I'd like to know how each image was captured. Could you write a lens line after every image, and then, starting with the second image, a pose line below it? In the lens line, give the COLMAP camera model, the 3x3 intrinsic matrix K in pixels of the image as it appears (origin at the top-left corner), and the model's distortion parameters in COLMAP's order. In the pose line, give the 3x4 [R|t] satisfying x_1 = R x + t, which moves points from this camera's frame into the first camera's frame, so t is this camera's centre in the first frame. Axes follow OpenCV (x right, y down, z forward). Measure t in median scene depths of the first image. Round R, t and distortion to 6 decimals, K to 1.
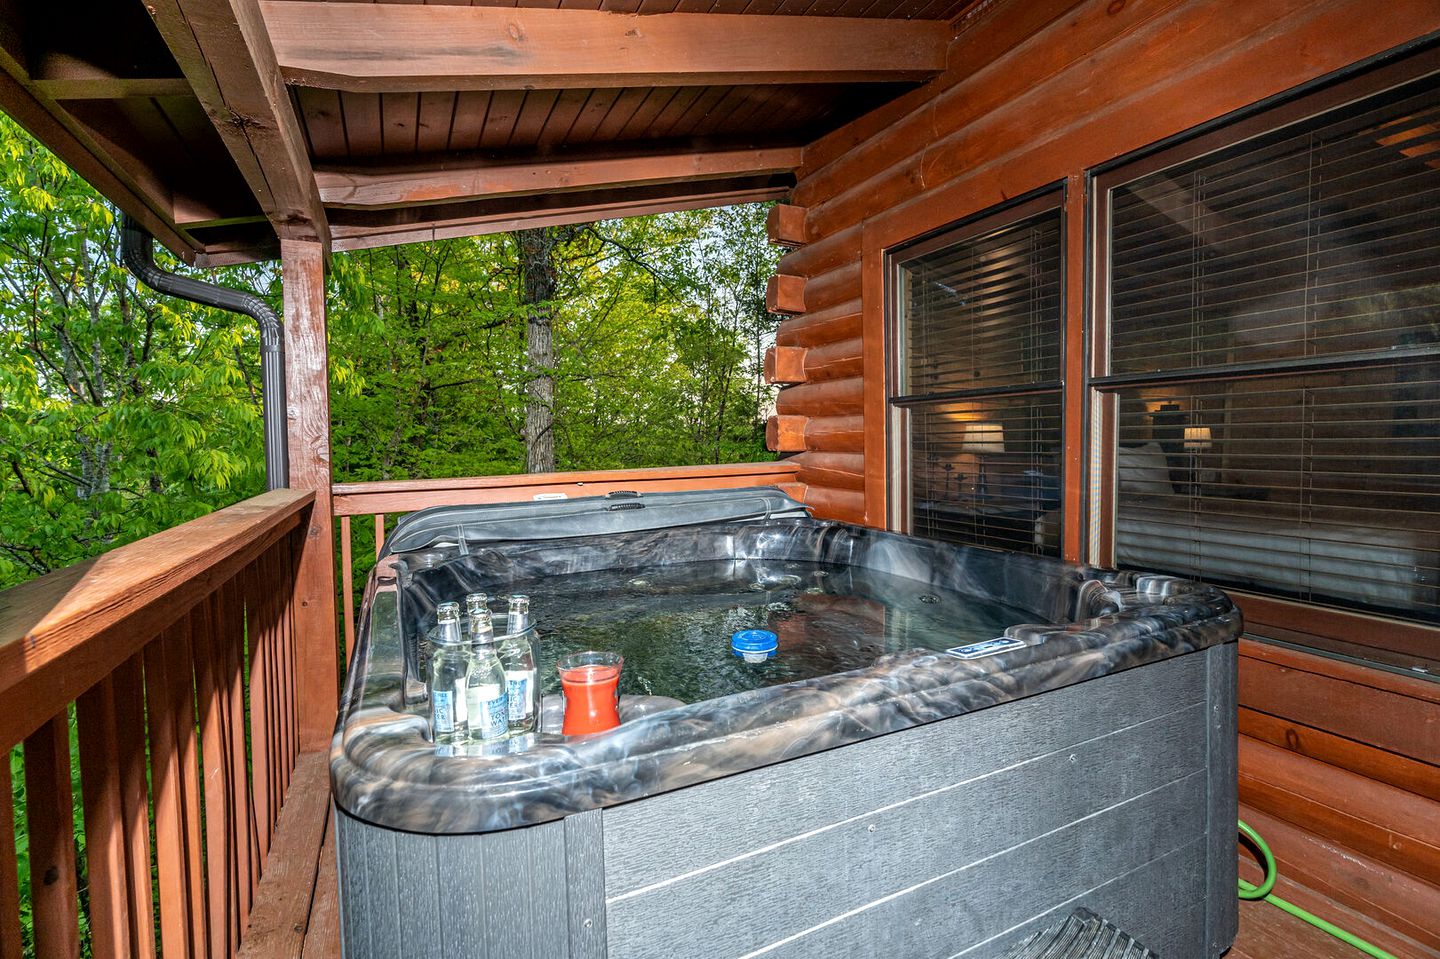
lens RADIAL K [[679.0, 0, 725.8], [0, 679.0, 475.3], [0, 0, 1]] dist [-0.000484, 0.001306]
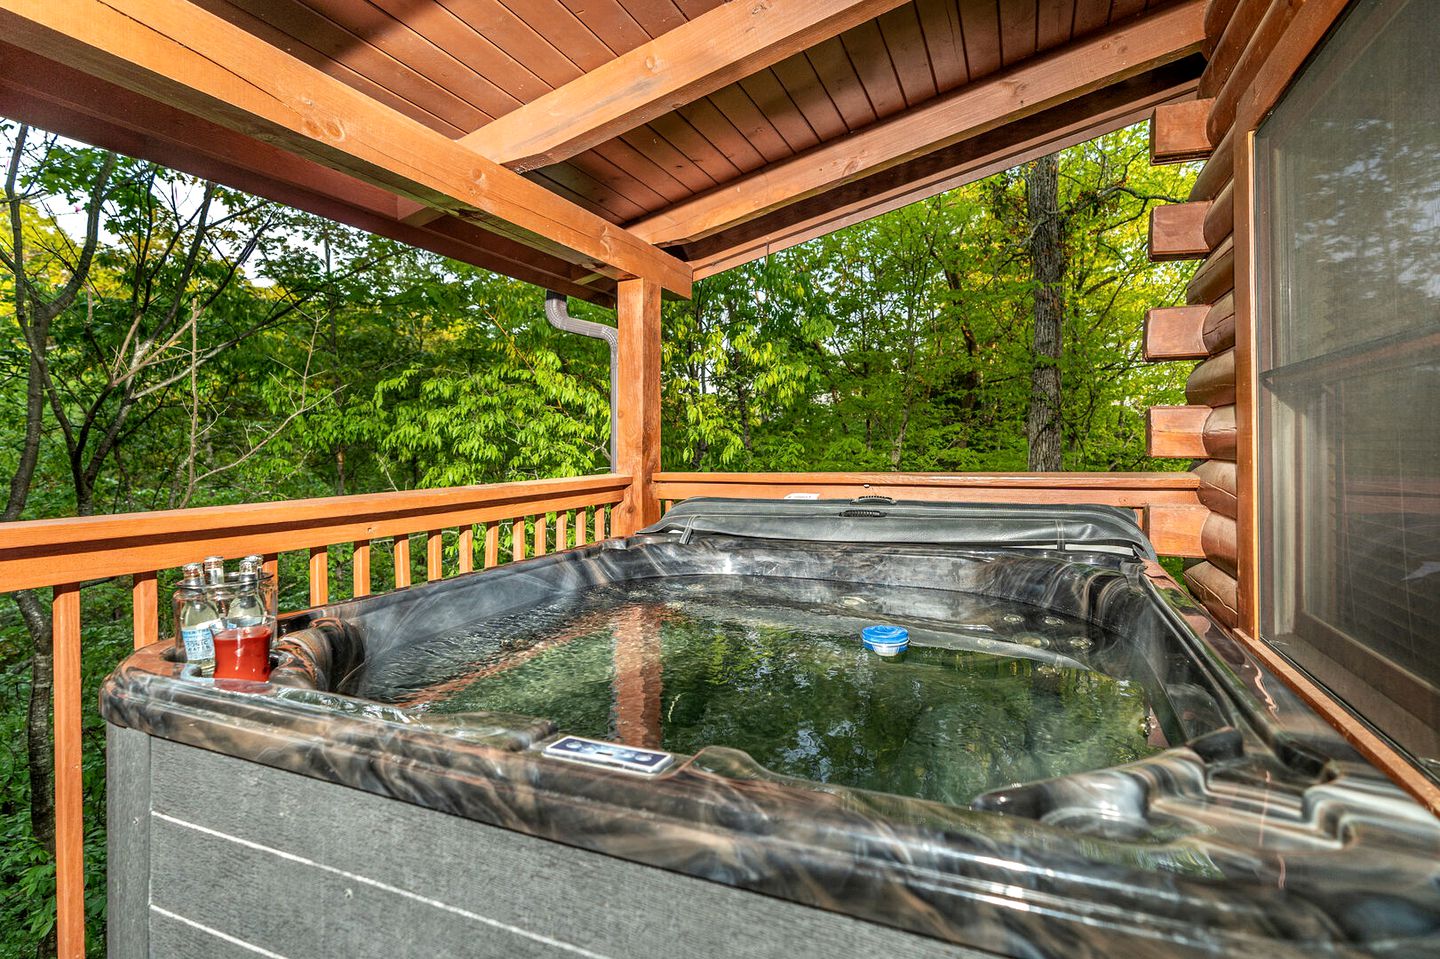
lens RADIAL K [[686.6, 0, 728.2], [0, 686.6, 448.2], [0, 0, 1]] dist [-0.000252, 0.000865]
pose [[0.653142, 0.019101, -0.756995, 0.901210], [-0.046220, 0.998823, -0.014676, -0.039154], [0.755824, 0.044574, 0.653256, 0.592303]]
